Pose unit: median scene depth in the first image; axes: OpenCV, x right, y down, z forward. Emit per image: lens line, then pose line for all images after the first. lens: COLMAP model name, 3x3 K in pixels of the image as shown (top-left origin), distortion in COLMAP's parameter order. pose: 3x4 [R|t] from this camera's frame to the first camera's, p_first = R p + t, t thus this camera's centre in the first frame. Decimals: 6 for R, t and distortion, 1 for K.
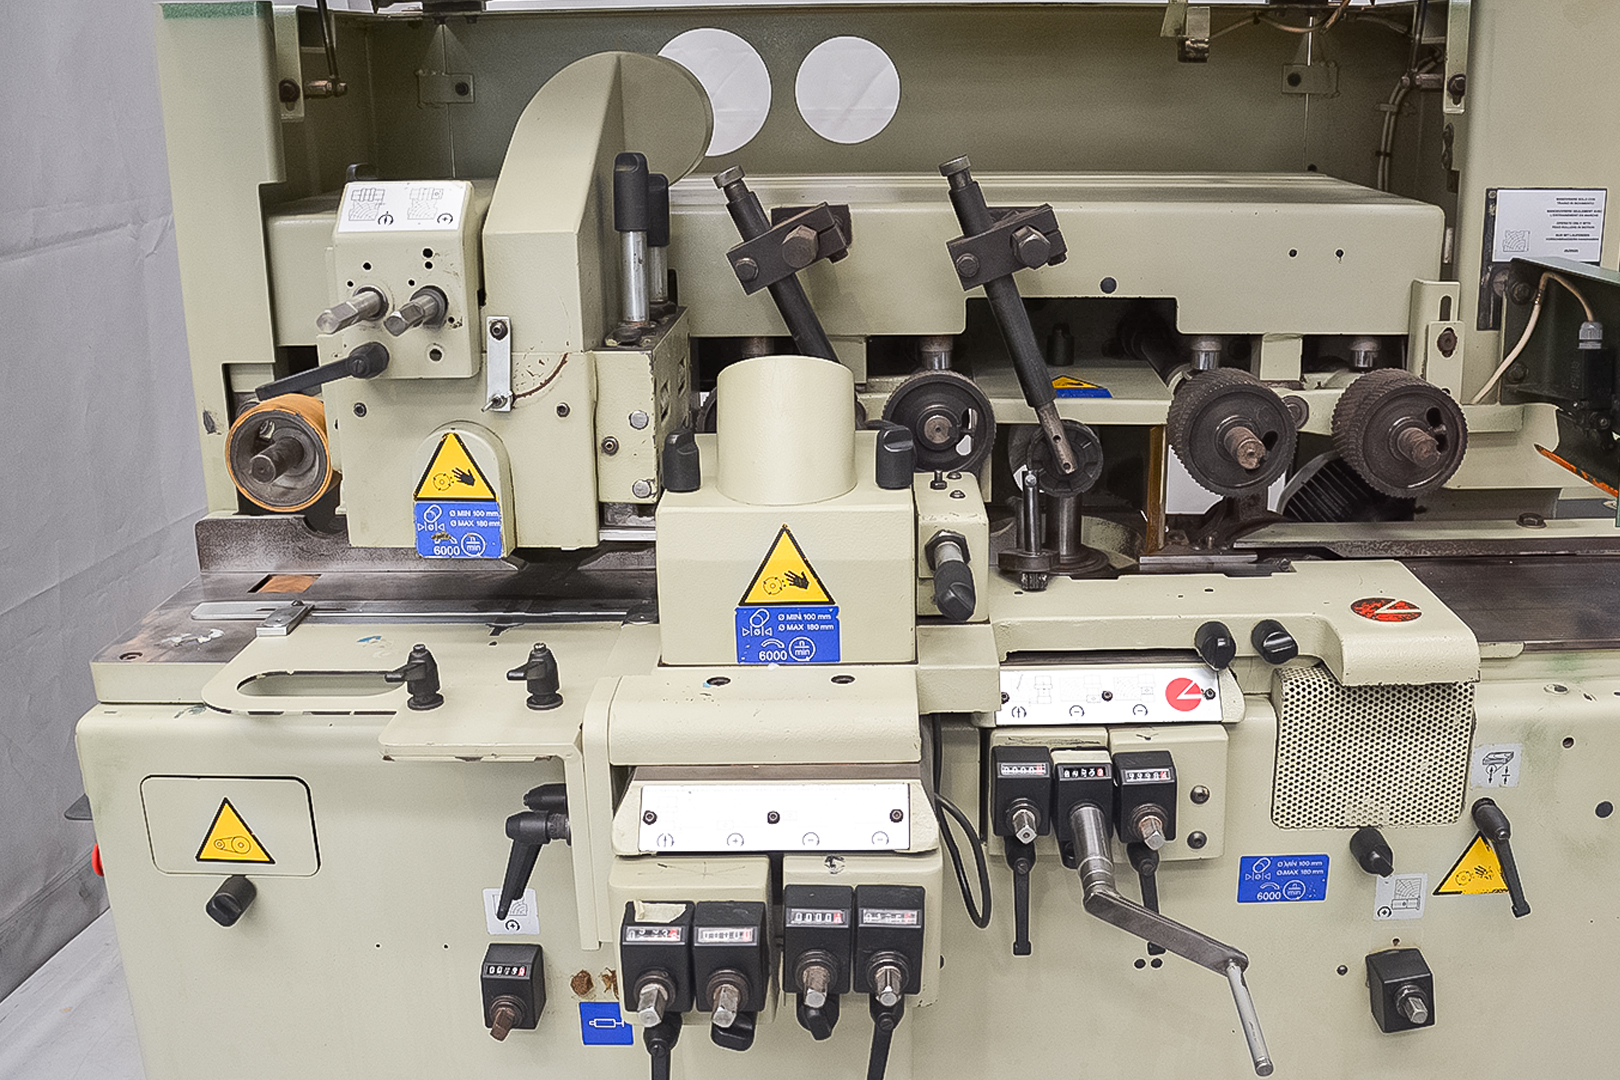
lens RADIAL K [[1498.5, 0, 910.7], [0, 1498.5, 496.0], [0, 0, 1]] dist [-0.161186, 0.119487]
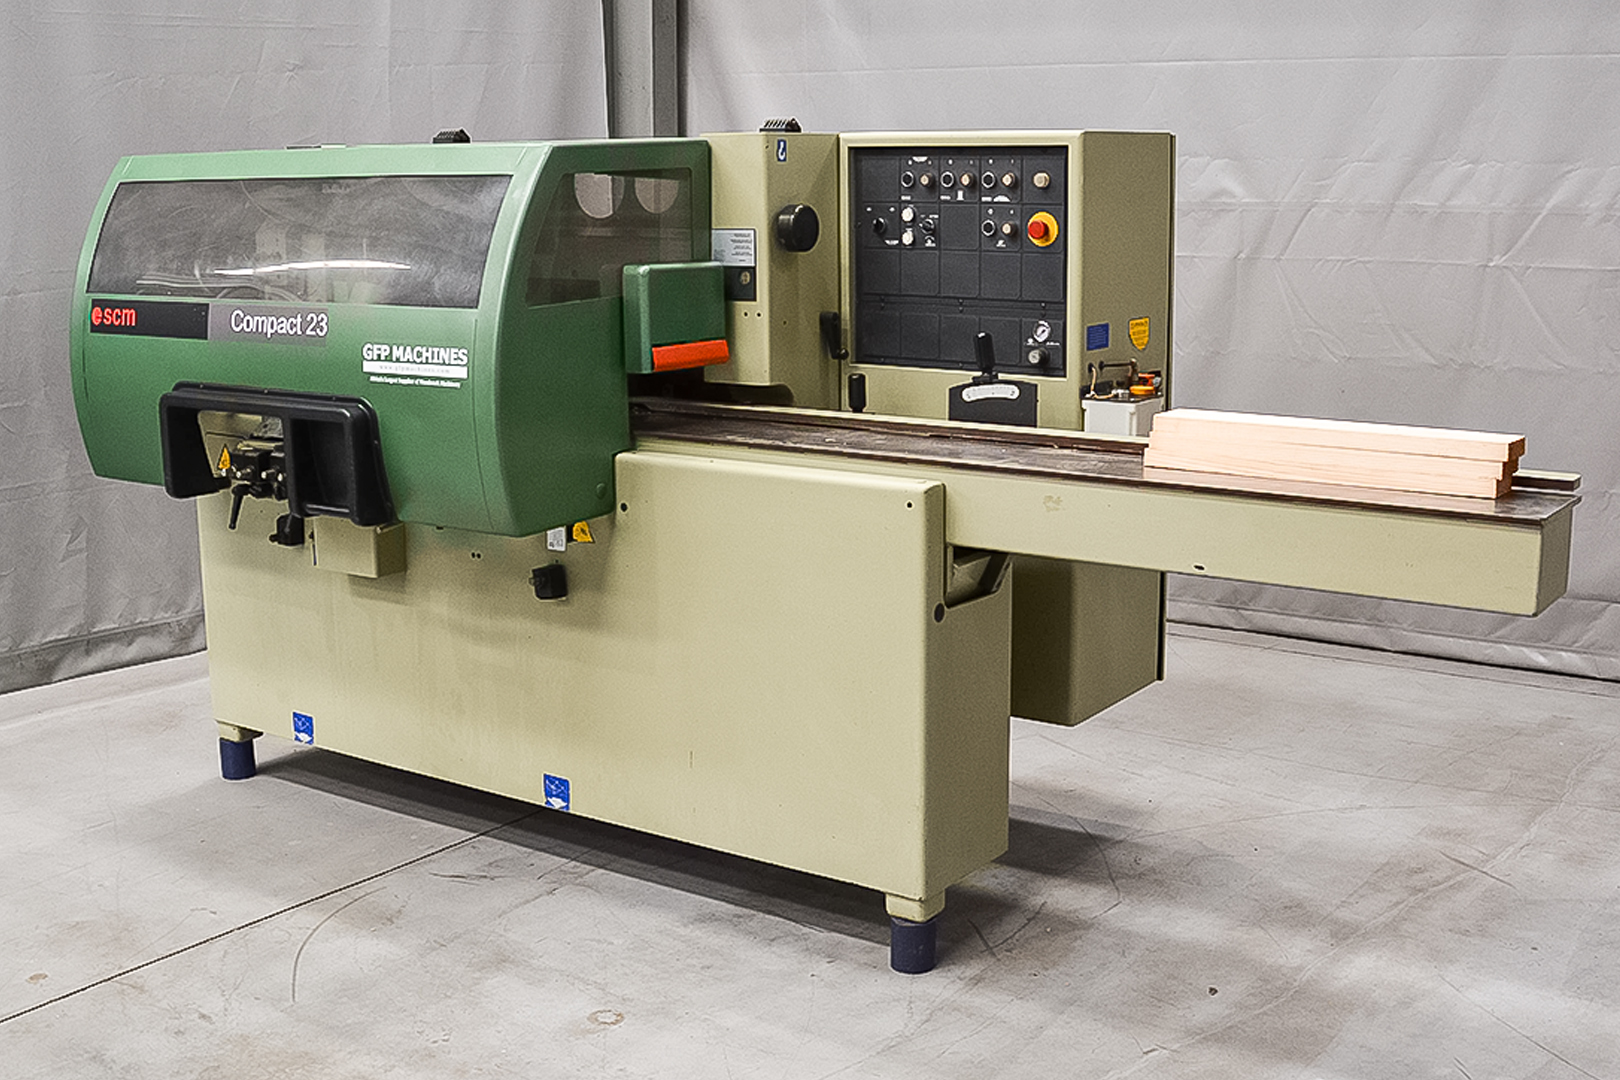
lens RADIAL K [[1875.7, 0, 804.4], [0, 1875.7, 520.7], [0, 0, 1]] dist [-0.152923, 0.061981]
pose [[0.809313, 0.111289, -0.576738, 2.383050], [-0.161799, 0.986139, -0.036758, 0.305906], [0.564653, 0.123064, 0.816102, -1.158711]]
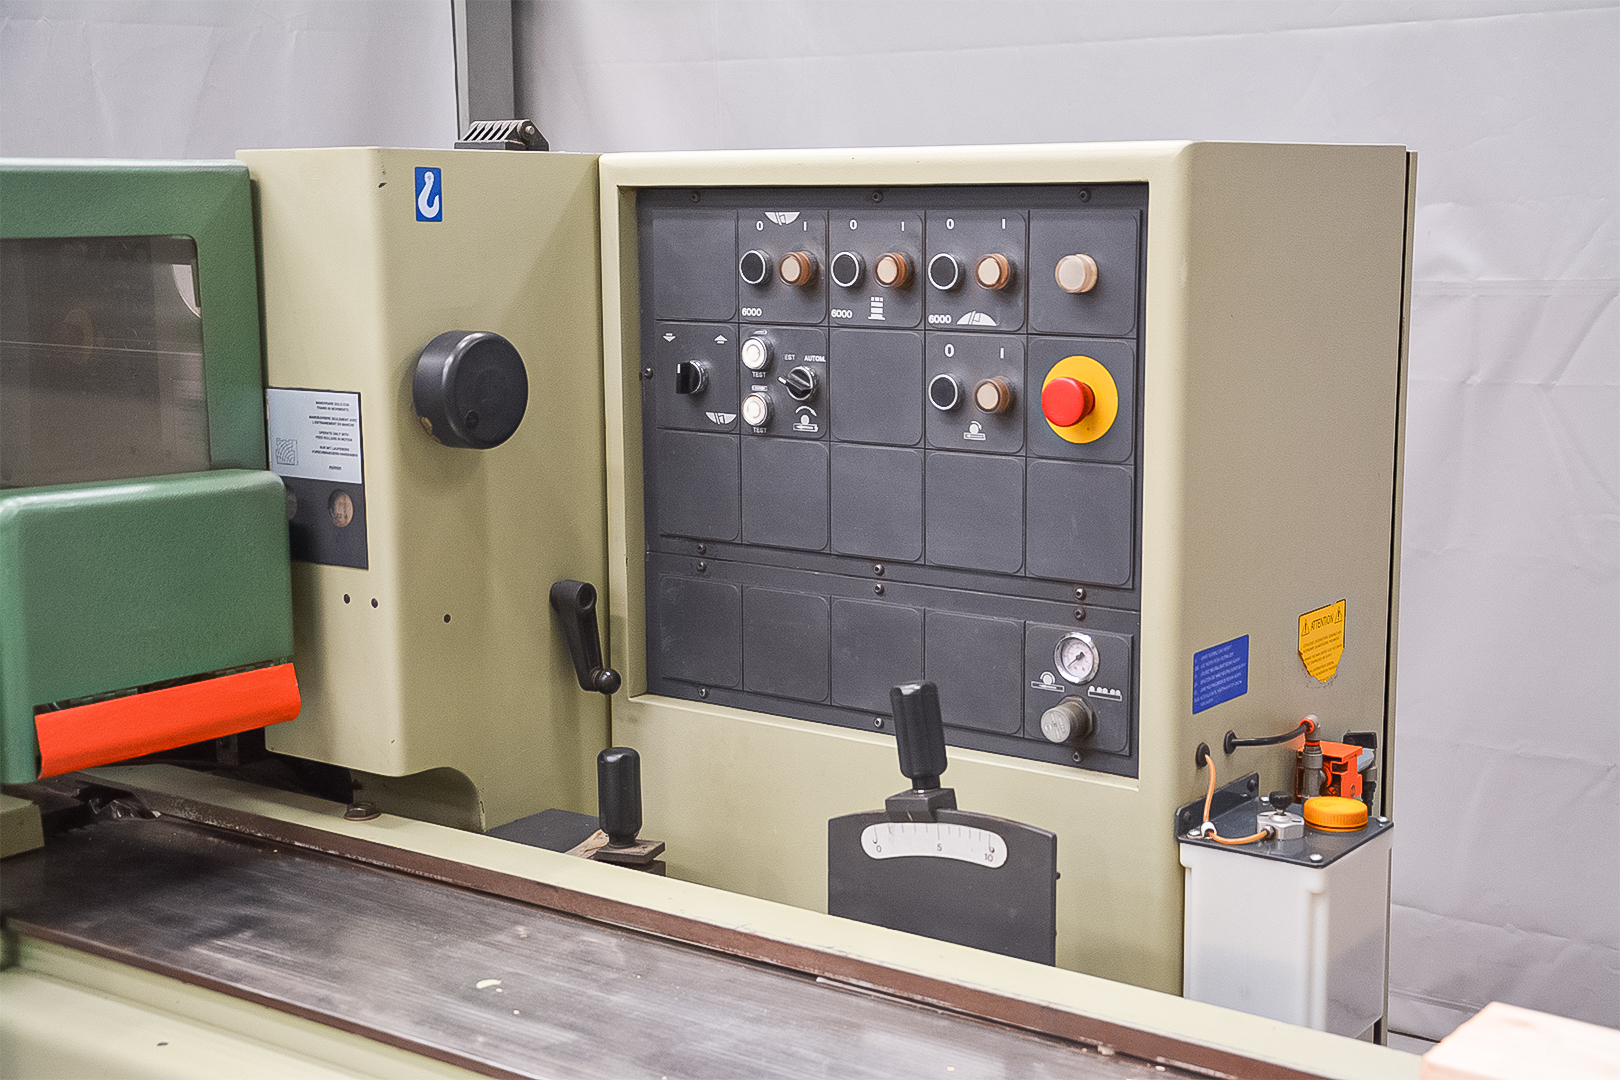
lens RADIAL K [[2153.6, 0, 814.6], [0, 2153.6, 551.4], [0, 0, 1]] dist [0.044430, 0.509259]
pose [[0.798370, 0.098453, -0.594065, 1.613482], [-0.169059, 0.983512, -0.064205, -0.107690], [0.577949, 0.151691, 0.801851, 0.241545]]
